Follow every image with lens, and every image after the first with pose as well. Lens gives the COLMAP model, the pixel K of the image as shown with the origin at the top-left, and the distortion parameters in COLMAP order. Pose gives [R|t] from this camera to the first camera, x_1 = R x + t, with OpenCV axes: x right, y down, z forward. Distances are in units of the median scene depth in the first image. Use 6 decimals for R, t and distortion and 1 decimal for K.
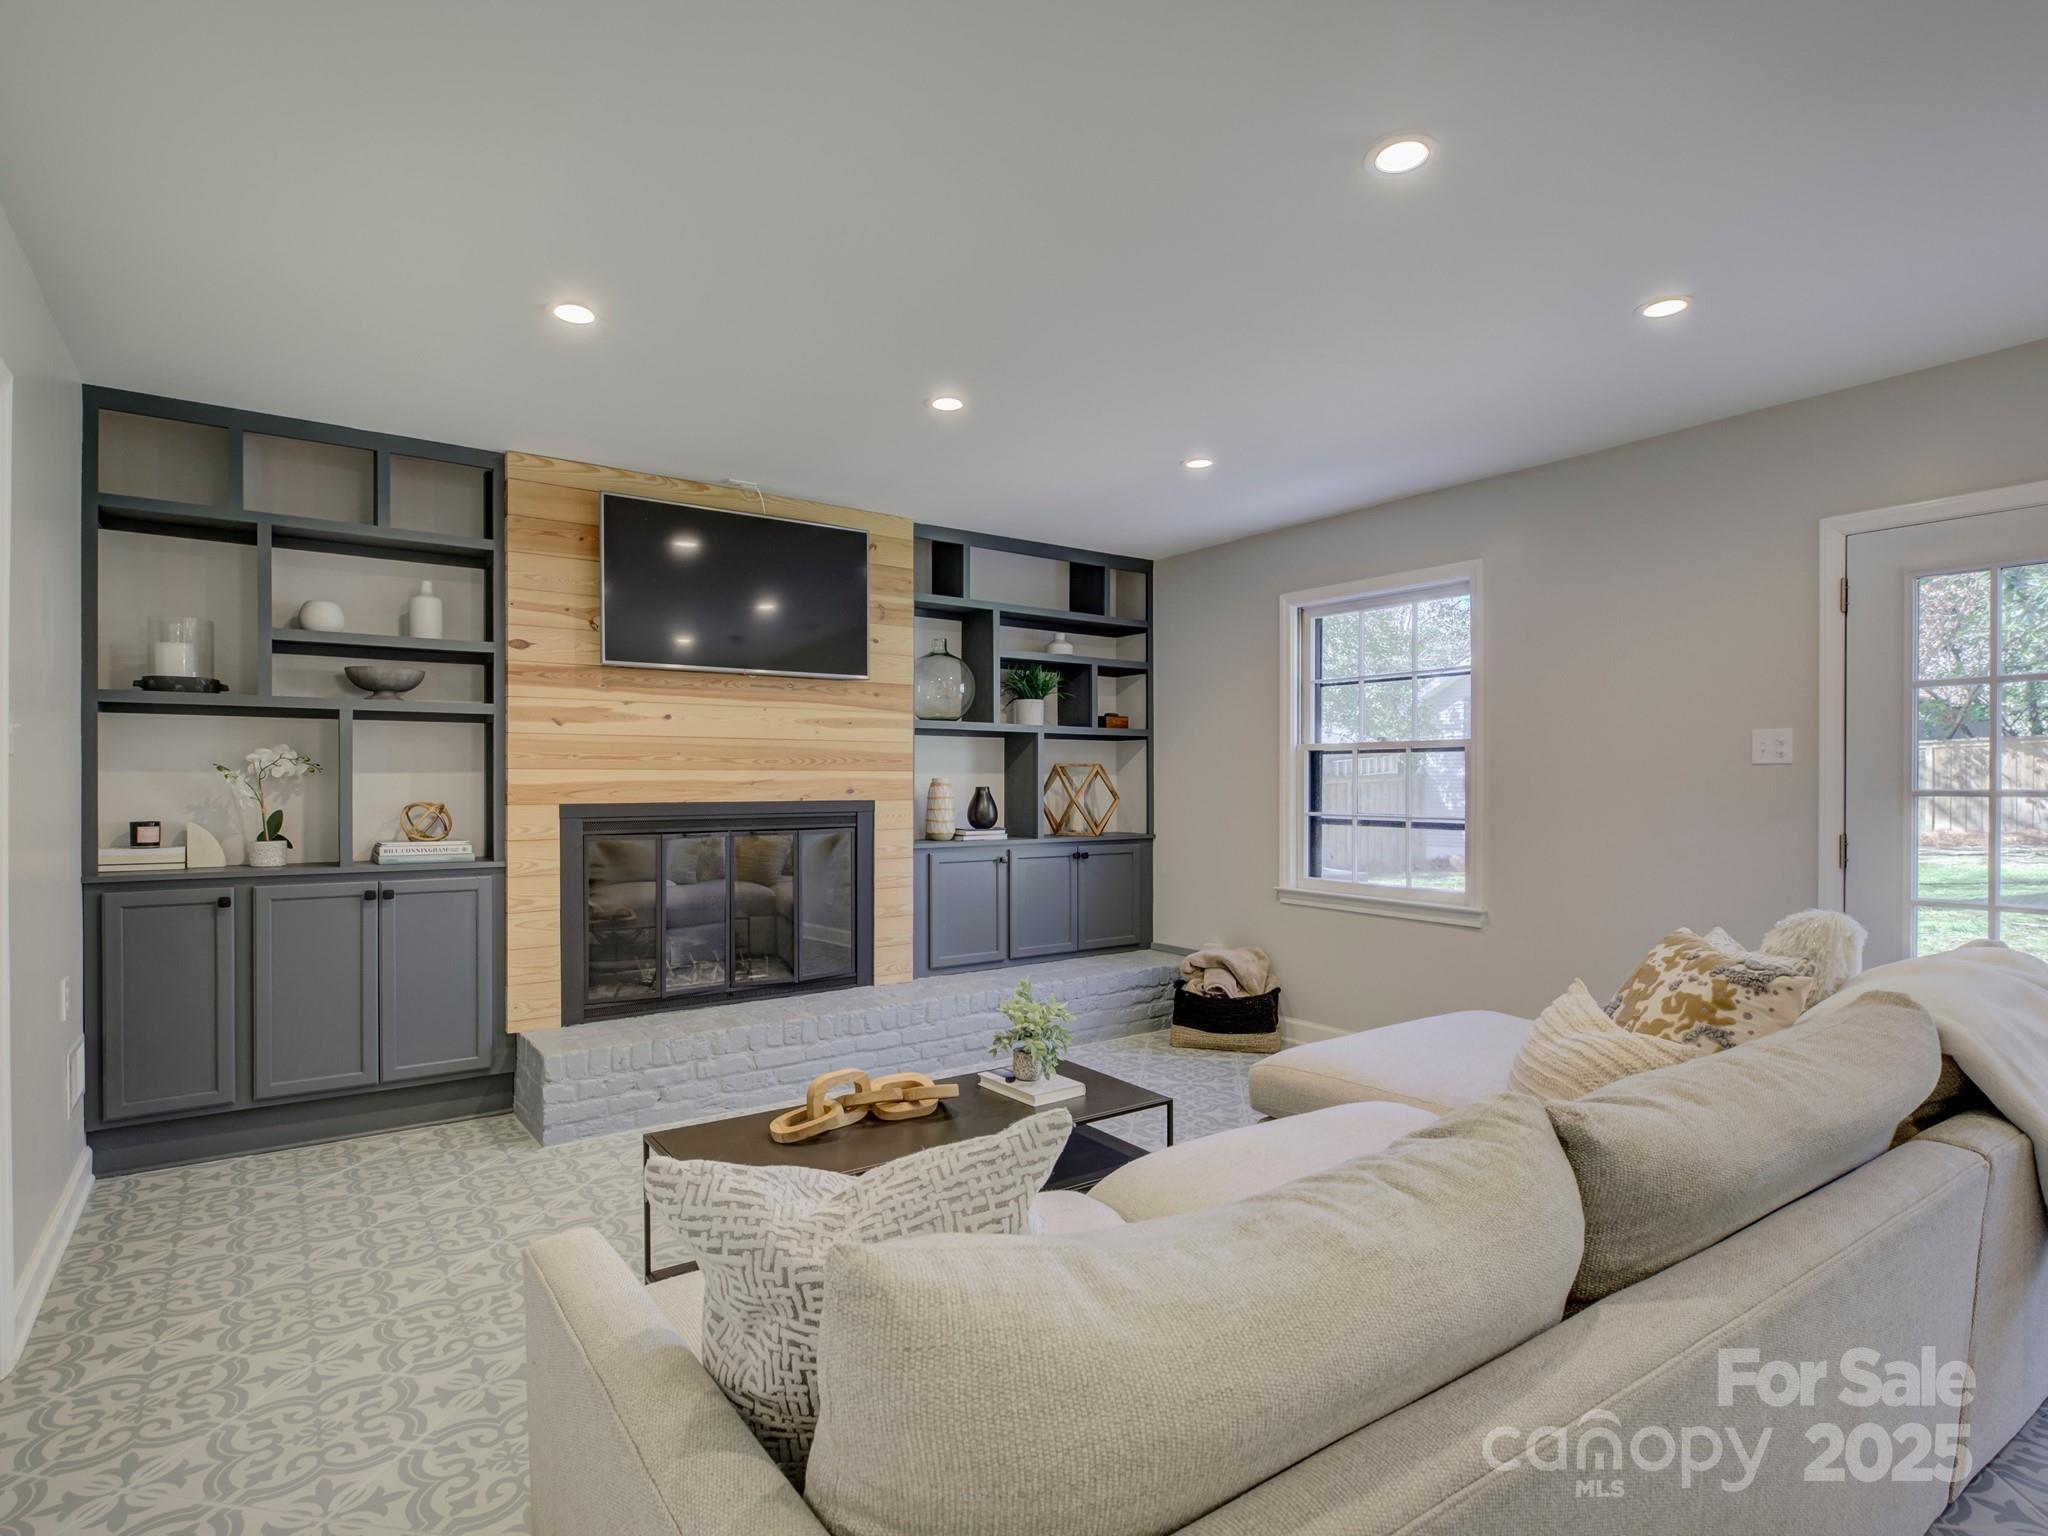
lens RADIAL K [[1066.2, 0, 1035.9], [0, 1066.2, 772.5], [0, 0, 1]] dist [0.001440, -0.001231]
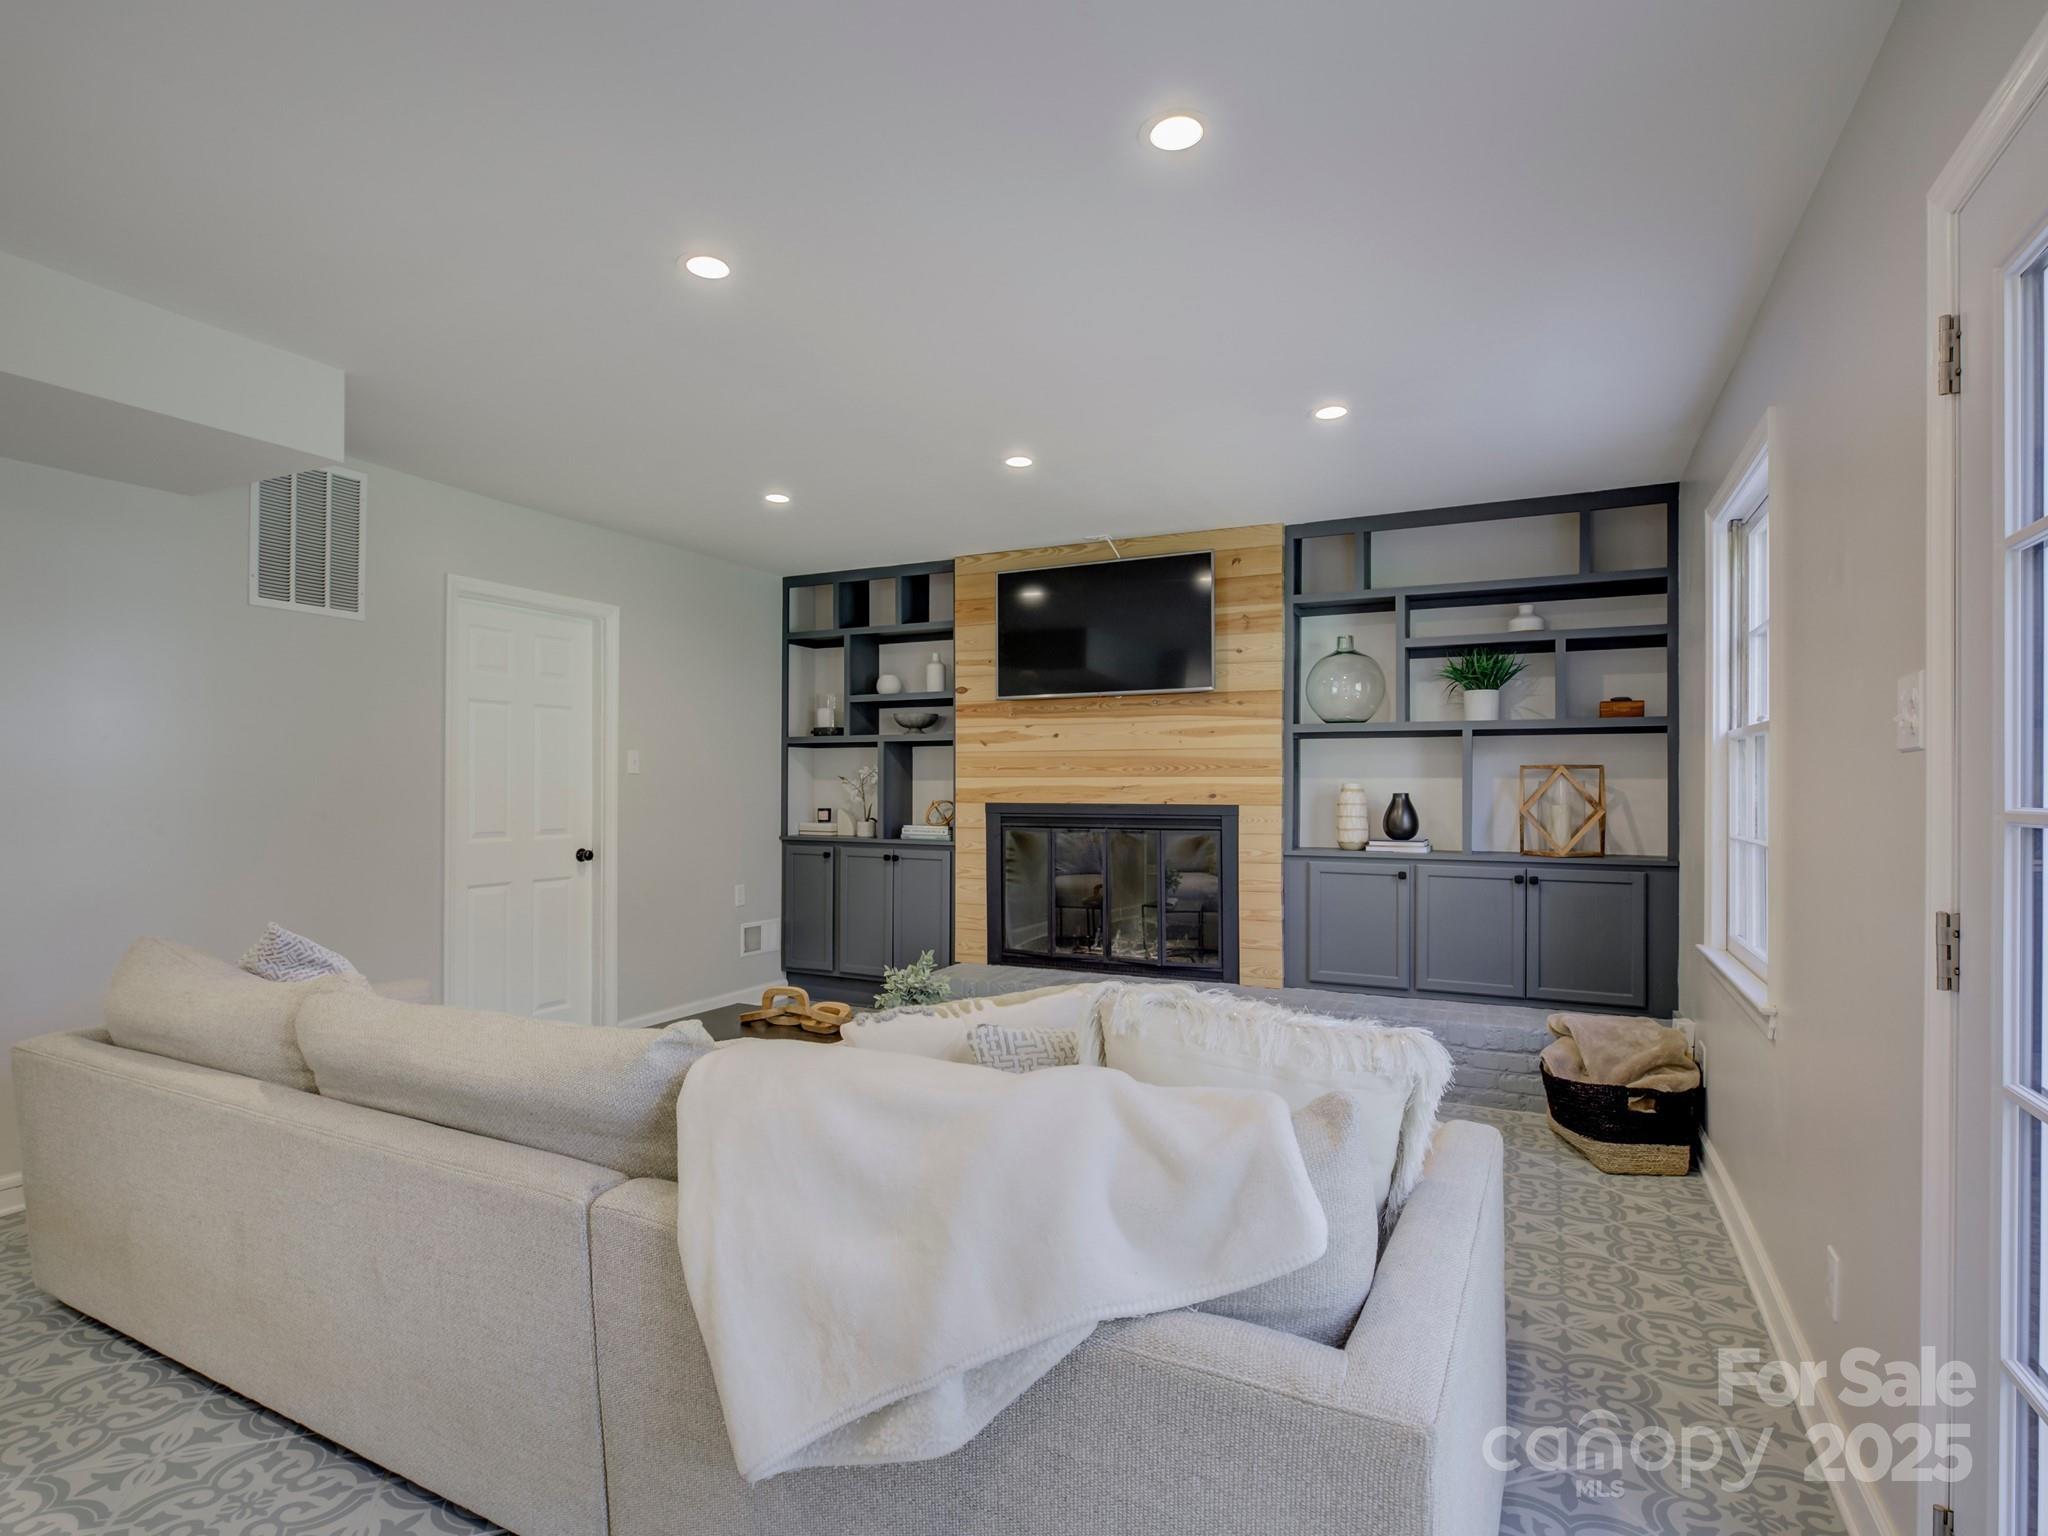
lens RADIAL K [[1066.2, 0, 1026.5], [0, 1066.2, 776.3], [0, 0, 1]] dist [0.001440, -0.001231]
pose [[0.461092, -0.007457, -0.887321, 0.713212], [0.004628, 0.999971, -0.005999, 0.003563], [0.887340, -0.001341, 0.461113, 0.361823]]
